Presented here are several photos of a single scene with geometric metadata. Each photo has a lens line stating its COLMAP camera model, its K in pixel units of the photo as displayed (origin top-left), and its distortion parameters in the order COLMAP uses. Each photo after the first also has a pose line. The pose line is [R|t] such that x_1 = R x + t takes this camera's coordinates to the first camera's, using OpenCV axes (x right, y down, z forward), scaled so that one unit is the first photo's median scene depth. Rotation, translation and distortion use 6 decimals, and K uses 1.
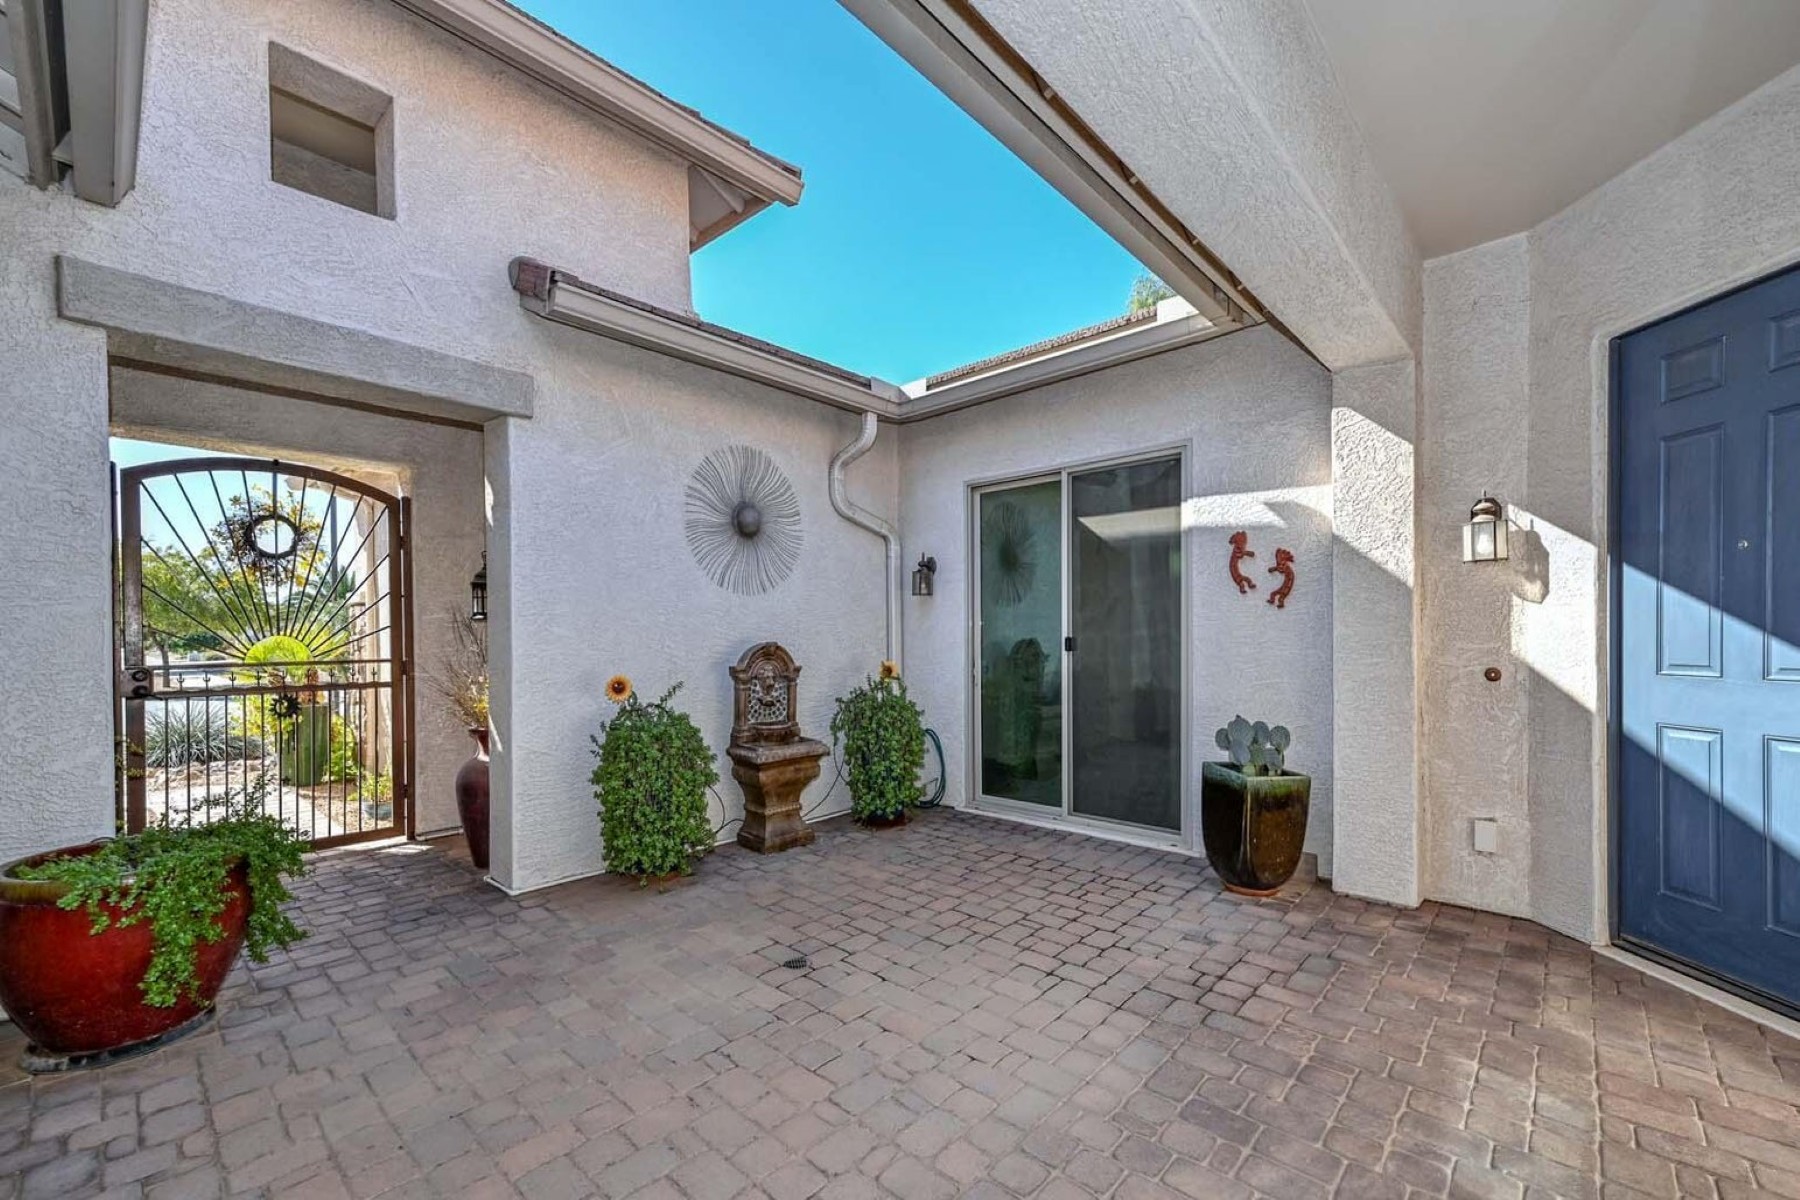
lens RADIAL K [[730.1, 0, 914.8], [0, 730.1, 641.1], [0, 0, 1]] dist [0.004112, 0.002683]
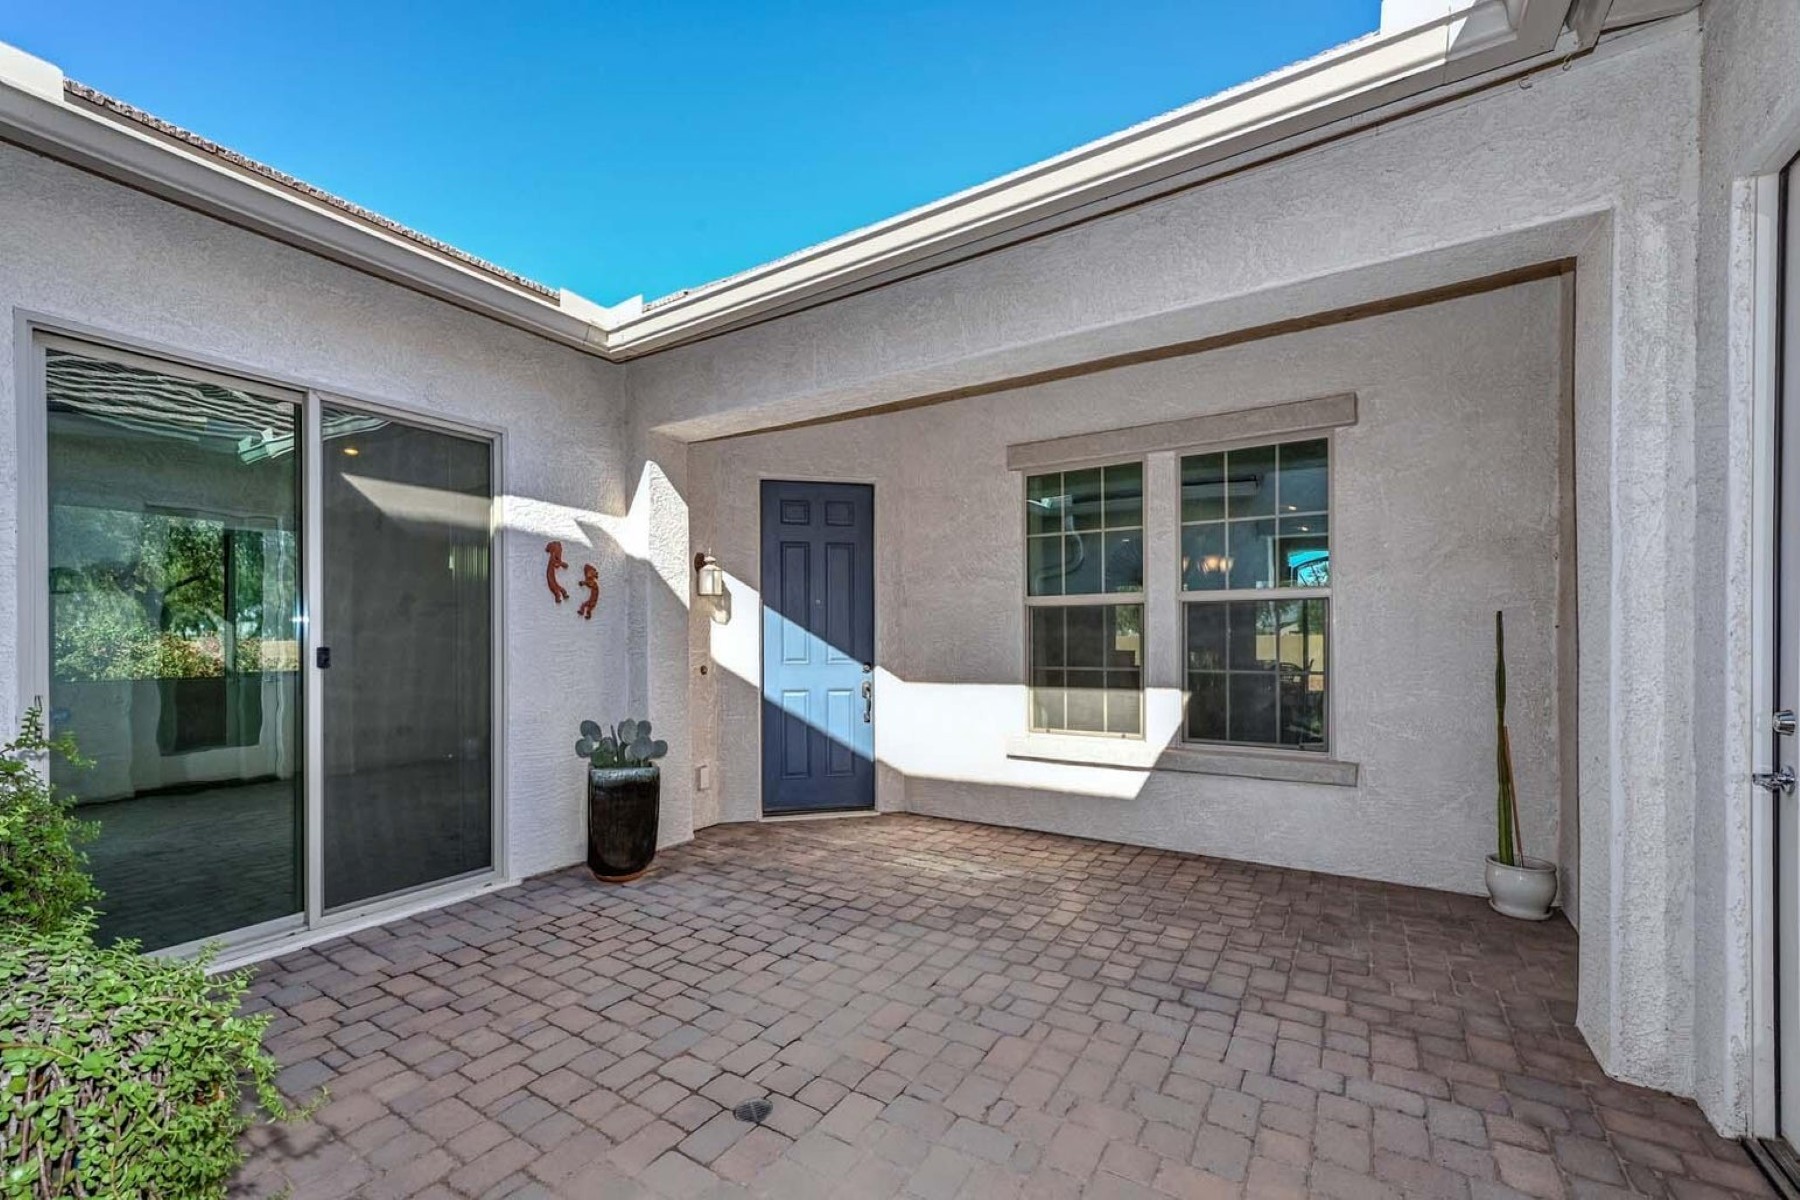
lens RADIAL K [[730.1, 0, 899.7], [0, 730.1, 640.5], [0, 0, 1]] dist [0.004112, 0.002683]
pose [[-0.168761, 0.007672, 0.985627, -0.726741], [0.012281, 0.999908, -0.005680, -0.001921], [-0.985581, 0.011146, -0.168839, 0.809402]]
